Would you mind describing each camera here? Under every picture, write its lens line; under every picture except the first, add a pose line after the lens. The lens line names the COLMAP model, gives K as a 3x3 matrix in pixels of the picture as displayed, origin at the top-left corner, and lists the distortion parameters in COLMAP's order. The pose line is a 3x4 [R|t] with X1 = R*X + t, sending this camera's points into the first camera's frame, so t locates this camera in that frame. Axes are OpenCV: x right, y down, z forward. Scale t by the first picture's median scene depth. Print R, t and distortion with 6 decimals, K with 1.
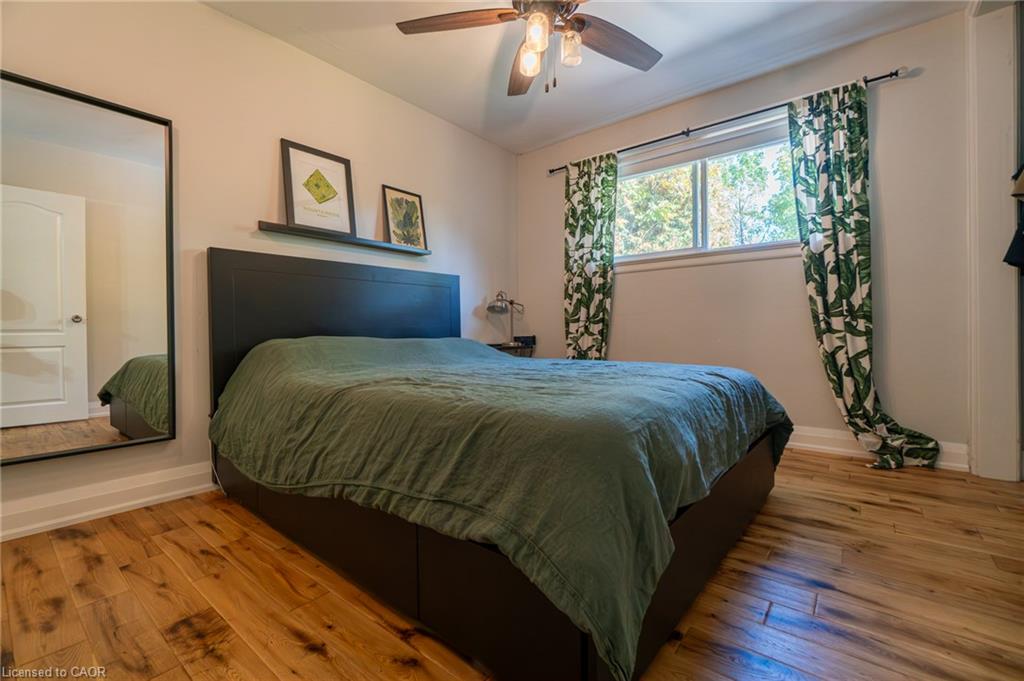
lens RADIAL K [[441.0, 0, 507.9], [0, 441.0, 337.9], [0, 0, 1]] dist [-0.013370, 0.000496]
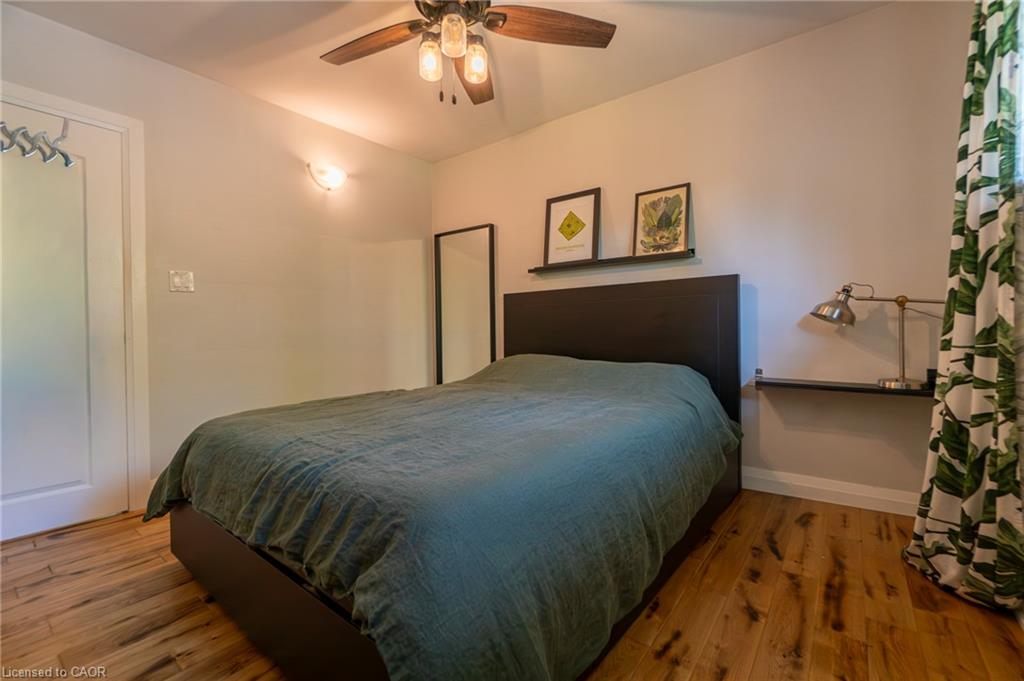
lens RADIAL K [[441.0, 0, 508.0], [0, 441.0, 335.8], [0, 0, 1]] dist [-0.013370, 0.000496]
pose [[0.015141, 0.019443, -0.999696, 0.696988], [-0.006430, 0.999792, 0.019348, -0.067423], [0.999865, 0.006135, 0.015262, 0.763475]]
